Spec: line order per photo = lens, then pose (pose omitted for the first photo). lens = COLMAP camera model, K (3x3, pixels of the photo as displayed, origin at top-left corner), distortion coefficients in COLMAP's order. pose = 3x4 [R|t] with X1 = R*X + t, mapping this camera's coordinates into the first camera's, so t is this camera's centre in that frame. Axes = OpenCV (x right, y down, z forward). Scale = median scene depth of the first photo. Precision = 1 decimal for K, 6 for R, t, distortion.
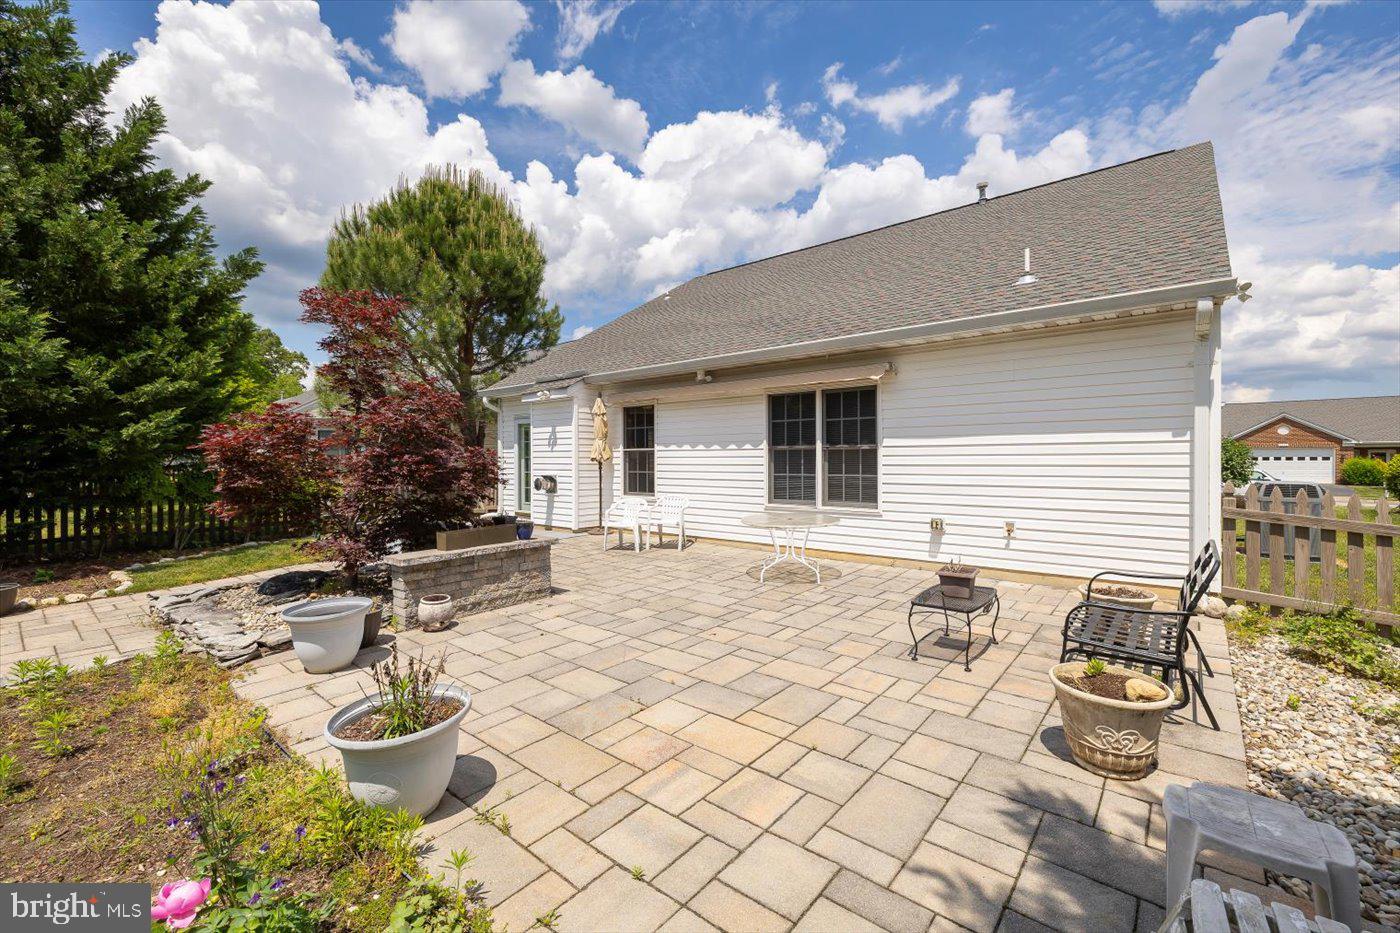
lens RADIAL K [[590.5, 0, 694.2], [0, 590.5, 460.8], [0, 0, 1]] dist [-0.000831, 0.000133]
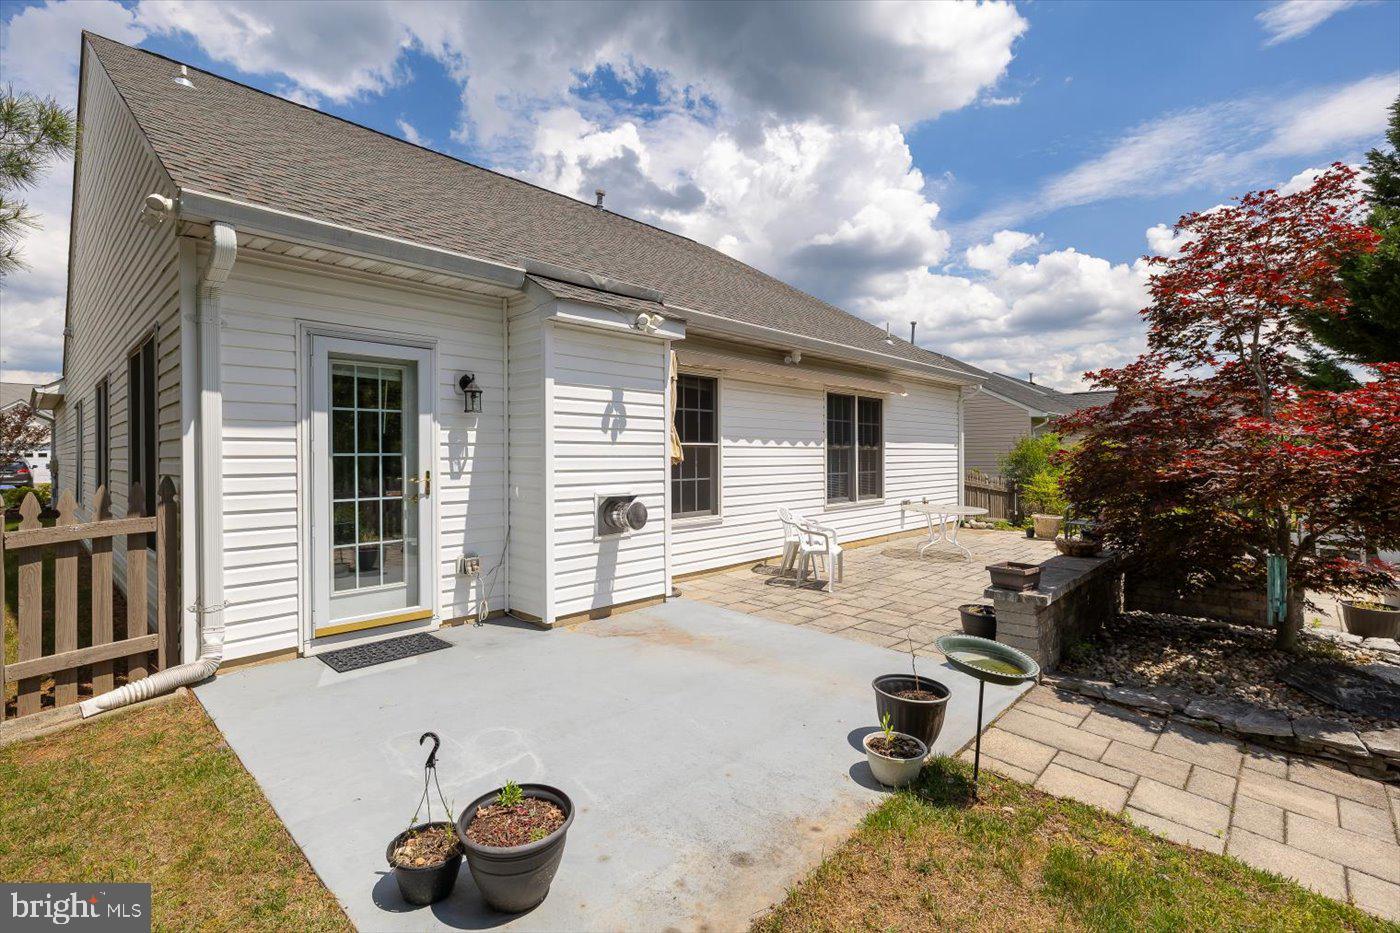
lens RADIAL K [[640.6, 0, 695.4], [0, 640.6, 460.8], [0, 0, 1]] dist [-0.001174, -0.000069]
pose [[0.070575, -0.005122, 0.997493, -0.854676], [0.005581, 0.999973, 0.004740, -0.004780], [-0.997491, 0.005233, 0.070602, 1.047996]]
